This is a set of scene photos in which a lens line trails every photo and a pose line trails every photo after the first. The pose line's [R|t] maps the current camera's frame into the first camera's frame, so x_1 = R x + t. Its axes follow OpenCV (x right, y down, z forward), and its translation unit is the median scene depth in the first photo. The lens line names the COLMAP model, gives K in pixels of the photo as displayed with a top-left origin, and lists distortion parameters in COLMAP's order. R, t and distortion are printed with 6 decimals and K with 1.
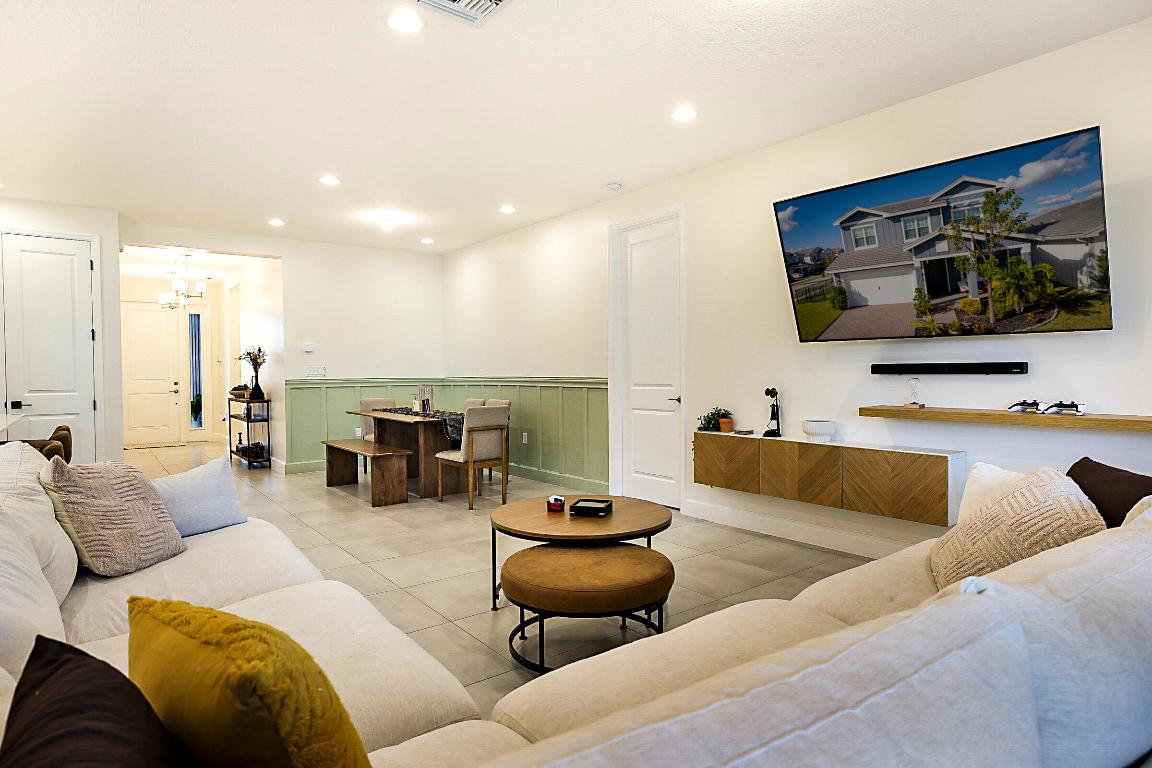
lens RADIAL K [[602.0, 0, 573.6], [0, 602.0, 379.7], [0, 0, 1]] dist [0.000879, 0.000416]
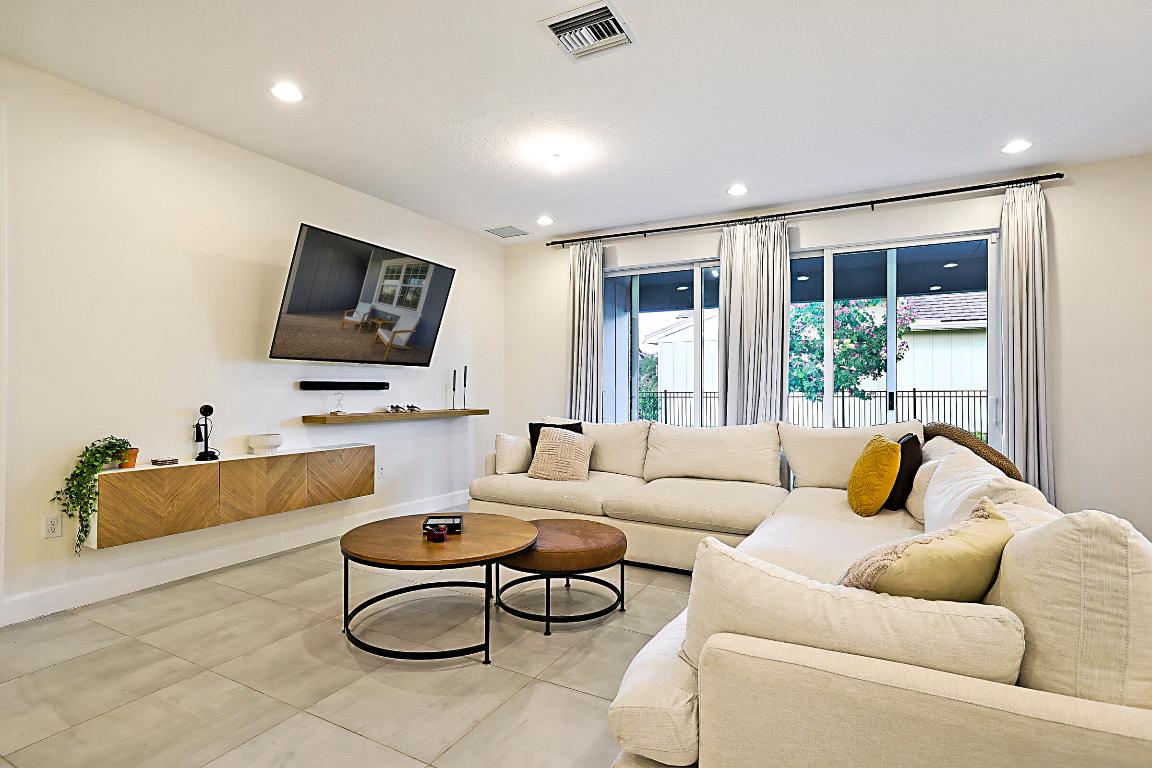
lens RADIAL K [[571.5, 0, 579.2], [0, 571.5, 389.2], [0, 0, 1]] dist [-0.018381, 0.005635]
pose [[-0.397126, 0.006513, 0.917741, -0.369327], [0.012980, 0.999915, -0.001479, -0.000391], [-0.917672, 0.011324, -0.397177, 0.473584]]
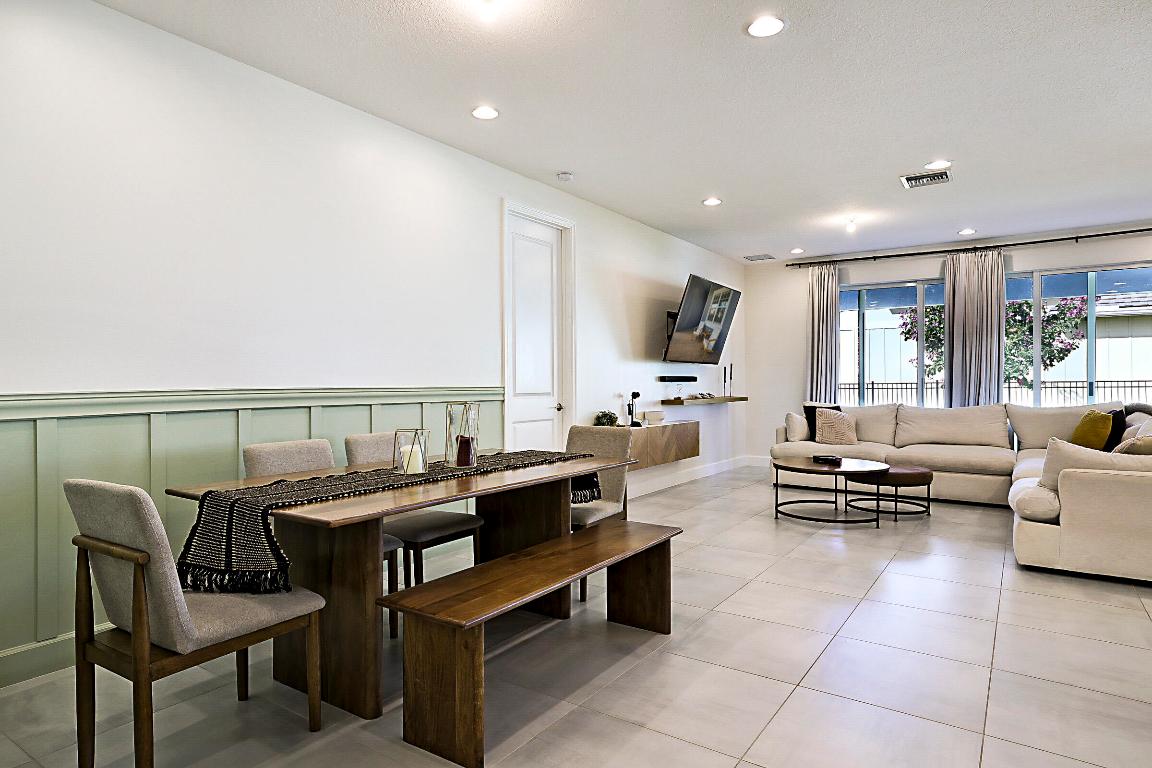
lens RADIAL K [[668.2, 0, 577.8], [0, 668.2, 380.3], [0, 0, 1]] dist [-0.008895, 0.017528]
pose [[-0.301303, 0.010076, 0.953475, -0.627382], [0.017551, 0.999833, -0.005020, -0.003686], [-0.953367, 0.015222, -0.301430, 0.907058]]
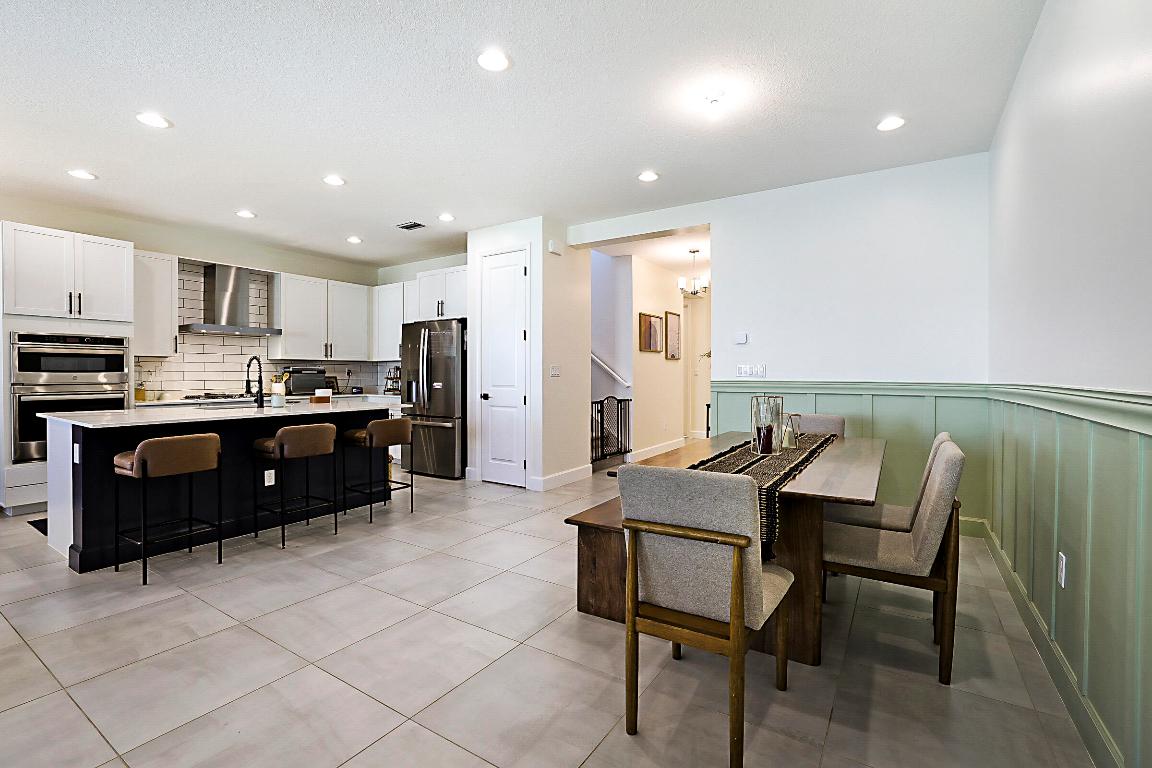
lens RADIAL K [[510.7, 0, 572.8], [0, 510.7, 383.9], [0, 0, 1]] dist [-0.023863, 0.008150]
pose [[0.315139, 0.026016, -0.948689, 0.079769], [-0.018025, 0.999608, 0.021425, -0.006972], [0.948874, 0.010349, 0.315484, 0.613544]]
